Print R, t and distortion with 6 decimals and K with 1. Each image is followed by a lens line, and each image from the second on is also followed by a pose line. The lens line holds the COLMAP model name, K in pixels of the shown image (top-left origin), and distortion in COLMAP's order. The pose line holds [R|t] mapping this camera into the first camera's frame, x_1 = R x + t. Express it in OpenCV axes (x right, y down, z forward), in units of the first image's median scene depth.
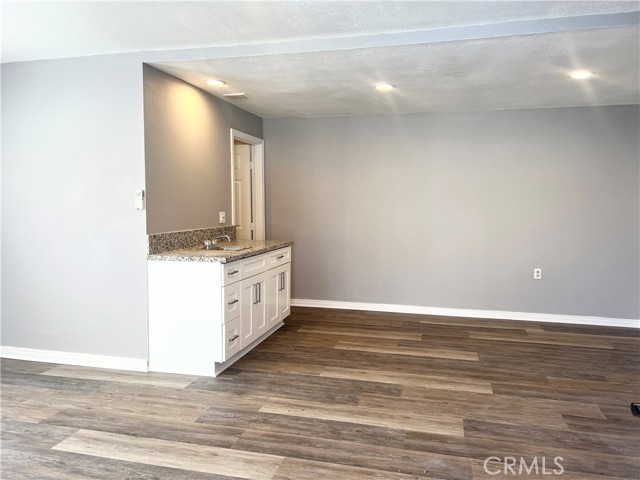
lens RADIAL K [[479.3, 0, 323.5], [0, 479.3, 244.6], [0, 0, 1]] dist [0.059695, -0.068971]
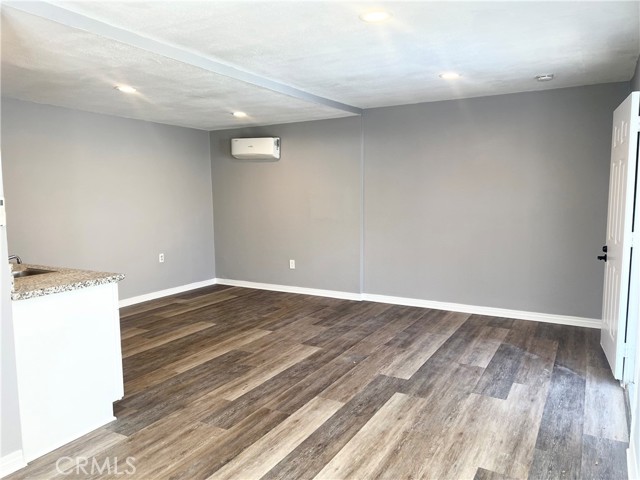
lens RADIAL K [[479.3, 0, 323.5], [0, 479.3, 244.6], [0, 0, 1]] dist [0.059695, -0.068971]
pose [[0.260743, -0.116421, 0.958363, -0.910223], [0.097844, 0.990777, 0.093738, -0.068956], [-0.960437, 0.069329, 0.269730, 0.415177]]
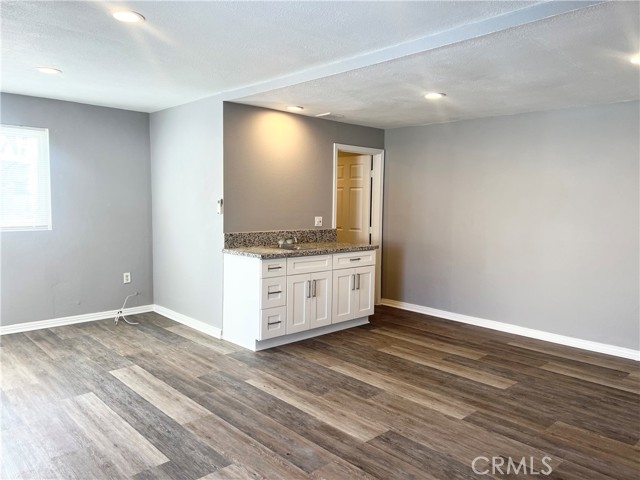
lens RADIAL K [[479.3, 0, 323.5], [0, 479.3, 244.6], [0, 0, 1]] dist [0.059695, -0.068971]
pose [[0.844250, 0.059436, -0.532644, 0.565677], [-0.060210, 0.998058, 0.015936, -0.027708], [0.532557, 0.018617, 0.846189, 0.053572]]
